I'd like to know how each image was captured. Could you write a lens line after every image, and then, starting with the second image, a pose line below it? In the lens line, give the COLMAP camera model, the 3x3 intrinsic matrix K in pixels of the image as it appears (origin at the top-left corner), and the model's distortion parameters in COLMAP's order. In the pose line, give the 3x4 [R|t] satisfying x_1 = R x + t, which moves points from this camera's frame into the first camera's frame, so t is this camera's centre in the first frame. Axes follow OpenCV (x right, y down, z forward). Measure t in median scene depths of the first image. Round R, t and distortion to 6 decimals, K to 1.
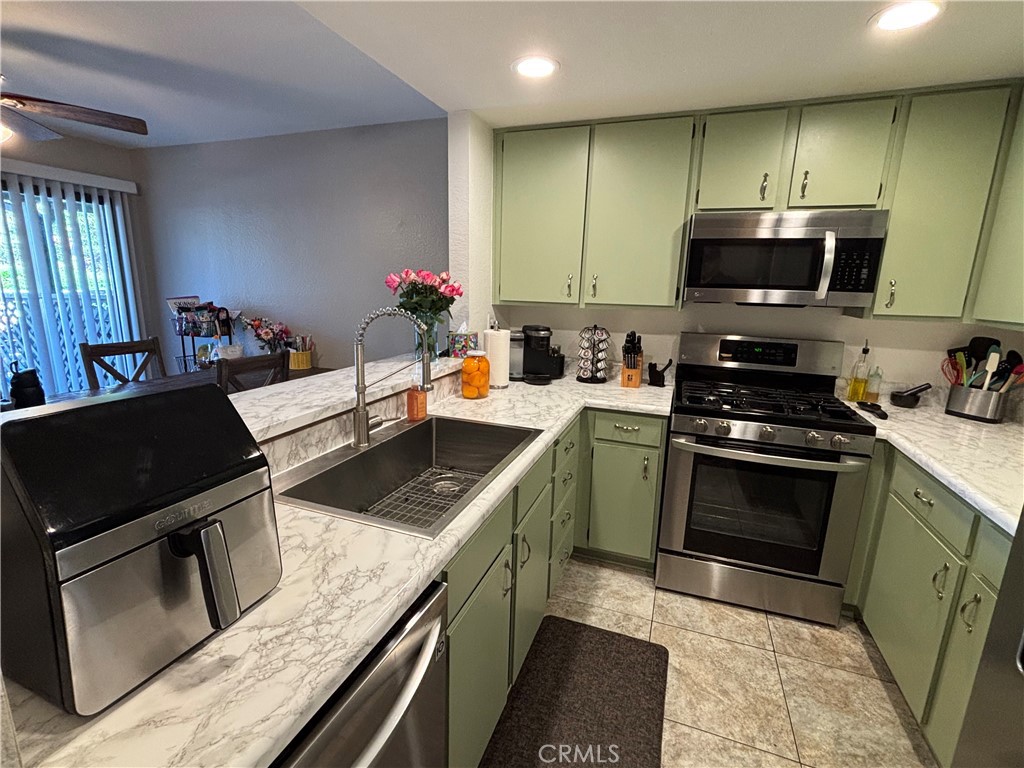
lens RADIAL K [[467.2, 0, 506.4], [0, 467.2, 378.2], [0, 0, 1]] dist [0.004477, -0.003765]
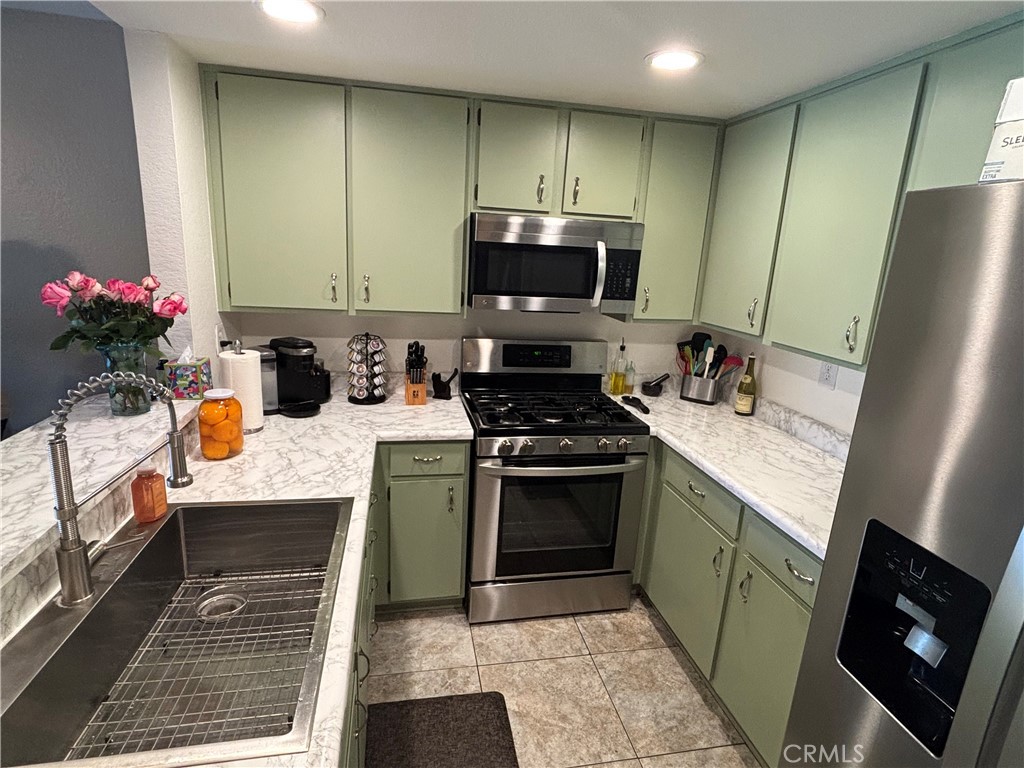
lens RADIAL K [[538.2, 0, 509.5], [0, 538.2, 379.6], [0, 0, 1]] dist [0.009985, -0.007134]
pose [[0.848548, -0.104468, 0.518704, -0.121163], [0.073828, 0.994102, 0.079440, -0.114319], [-0.523943, -0.029114, 0.851255, 0.080603]]
